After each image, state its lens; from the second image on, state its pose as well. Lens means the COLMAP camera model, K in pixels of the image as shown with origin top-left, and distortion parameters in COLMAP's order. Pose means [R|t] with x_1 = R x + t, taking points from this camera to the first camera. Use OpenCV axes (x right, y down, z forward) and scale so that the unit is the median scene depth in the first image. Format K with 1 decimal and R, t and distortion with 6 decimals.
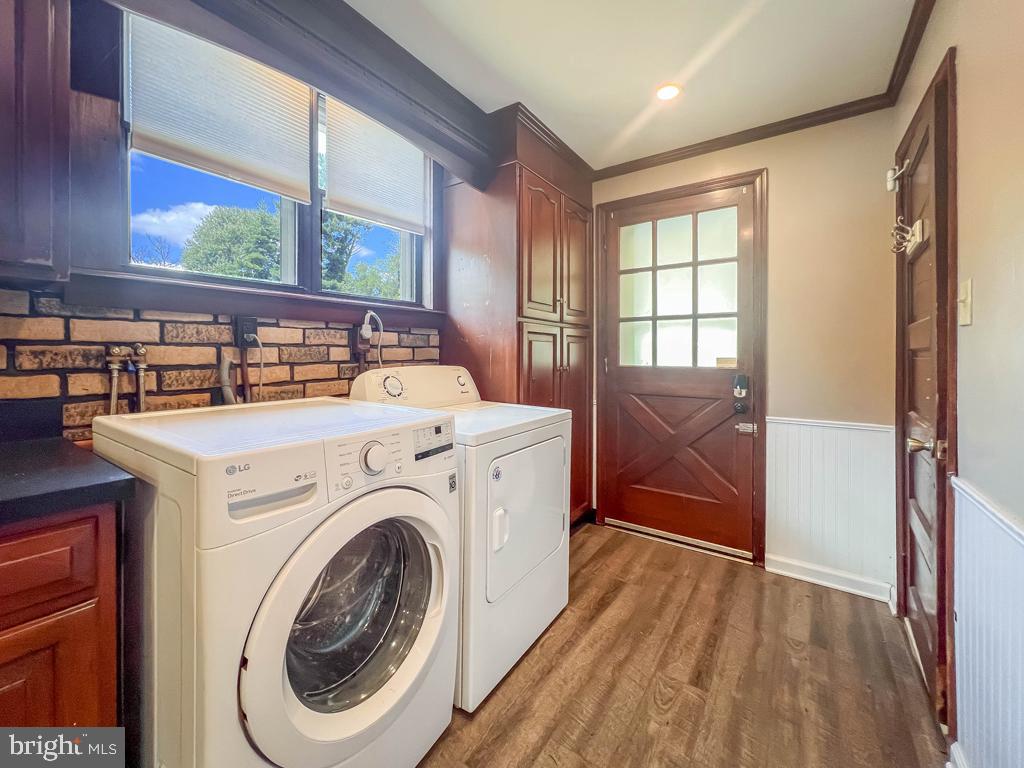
lens RADIAL K [[438.5, 0, 484.8], [0, 438.5, 354.5], [0, 0, 1]] dist [-0.000689, -0.000073]
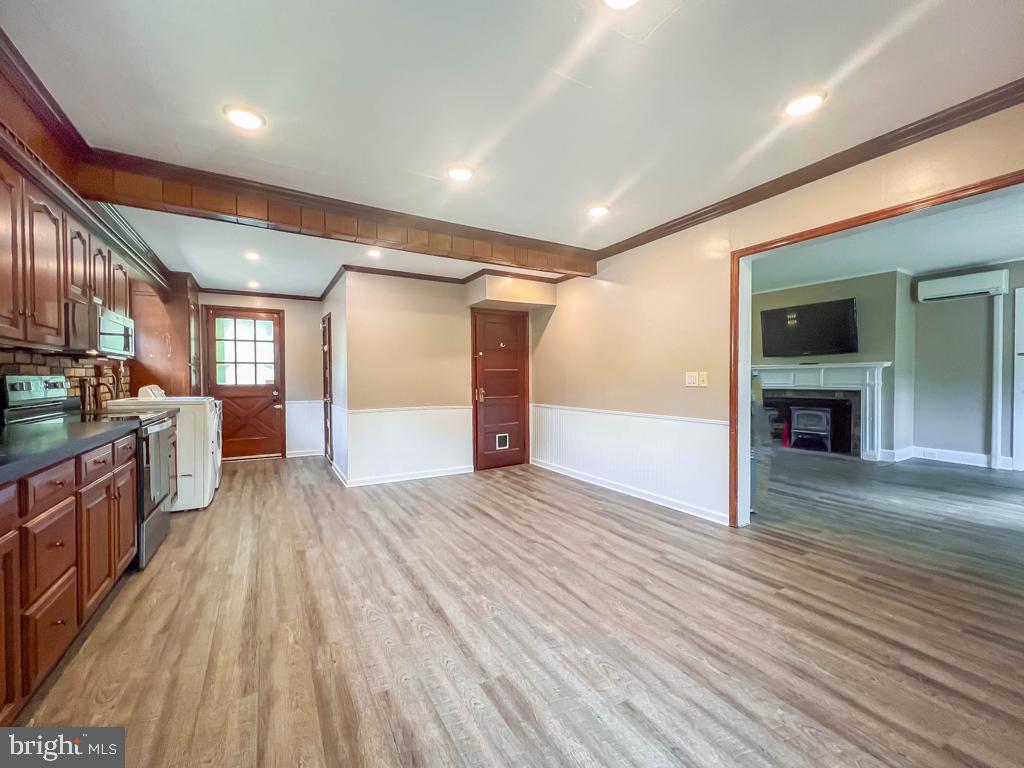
lens RADIAL K [[463.6, 0, 532.9], [0, 463.6, 387.8], [0, 0, 1]] dist [-0.001055, 0.000501]
pose [[0.398470, -0.025804, 0.916818, -1.369092], [0.005330, 0.999652, 0.025819, -0.009809], [-0.917166, -0.005401, 0.398469, -1.542326]]
